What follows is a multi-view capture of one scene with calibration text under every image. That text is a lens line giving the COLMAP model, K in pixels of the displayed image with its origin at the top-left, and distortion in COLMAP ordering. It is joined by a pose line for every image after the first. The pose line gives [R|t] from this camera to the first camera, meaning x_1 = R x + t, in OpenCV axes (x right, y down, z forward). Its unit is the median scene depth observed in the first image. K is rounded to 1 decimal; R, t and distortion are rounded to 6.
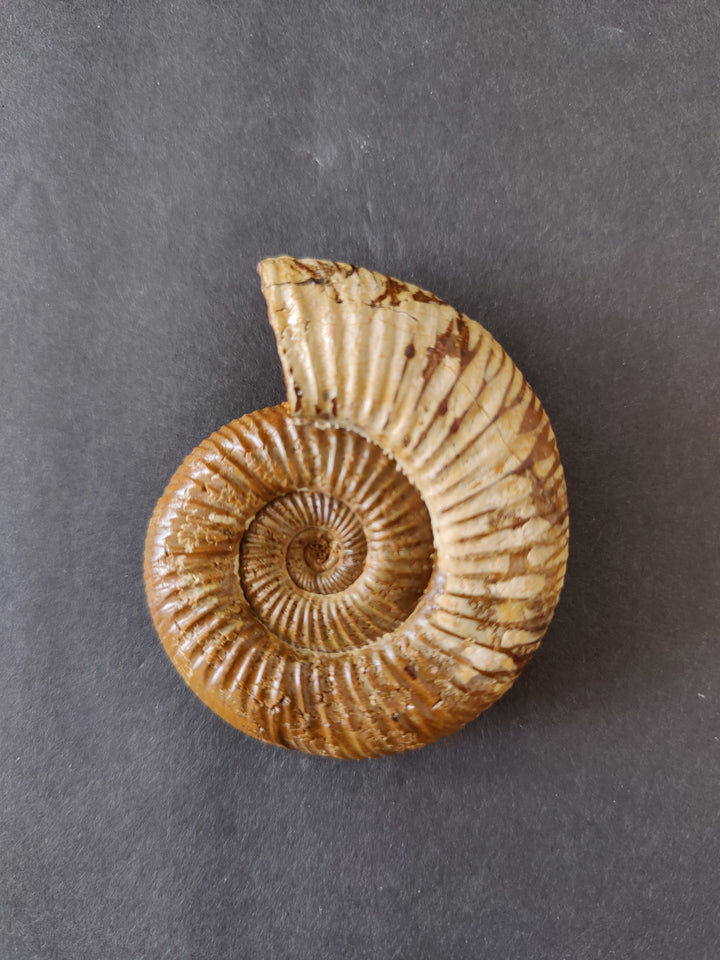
lens RADIAL K [[389.4, 0, 356.0], [0, 389.4, 494.3], [0, 0, 1]] dist [-0.029383, -0.001182]
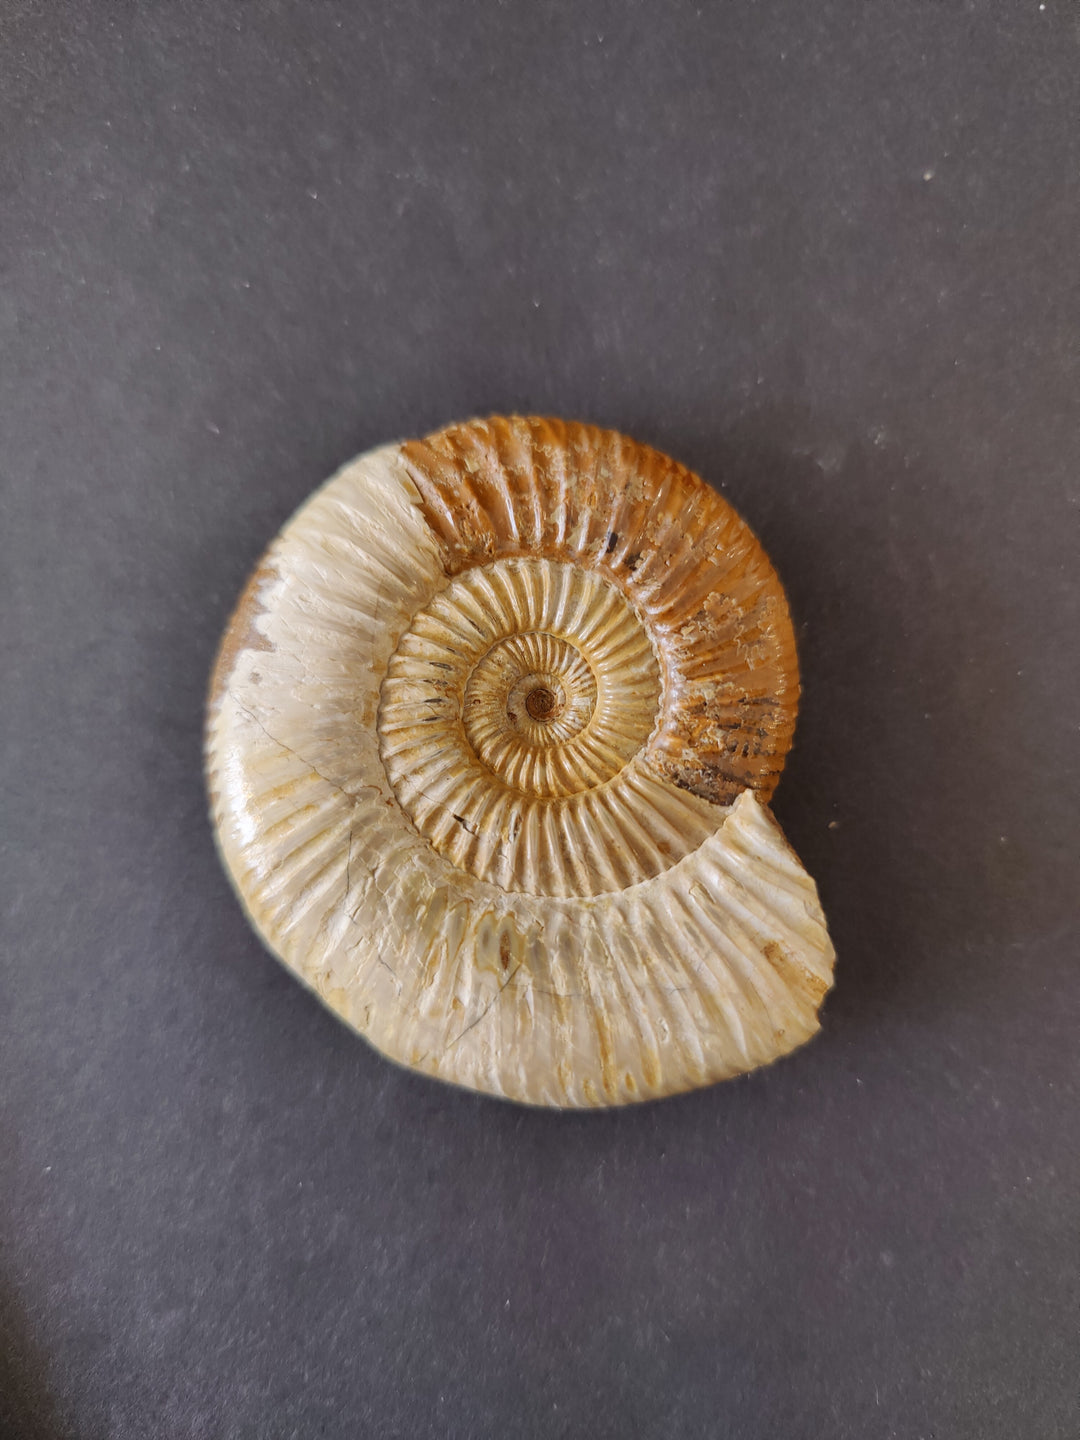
lens RADIAL K [[584.1, 0, 533.9], [0, 584.1, 741.5], [0, 0, 1]] dist [-0.029383, -0.001182]
pose [[0.995573, -0.093990, 0.000001, -0.742863], [0.093978, 0.995446, -0.016007, -0.376230], [0.001504, 0.015937, 0.999872, -0.141619]]
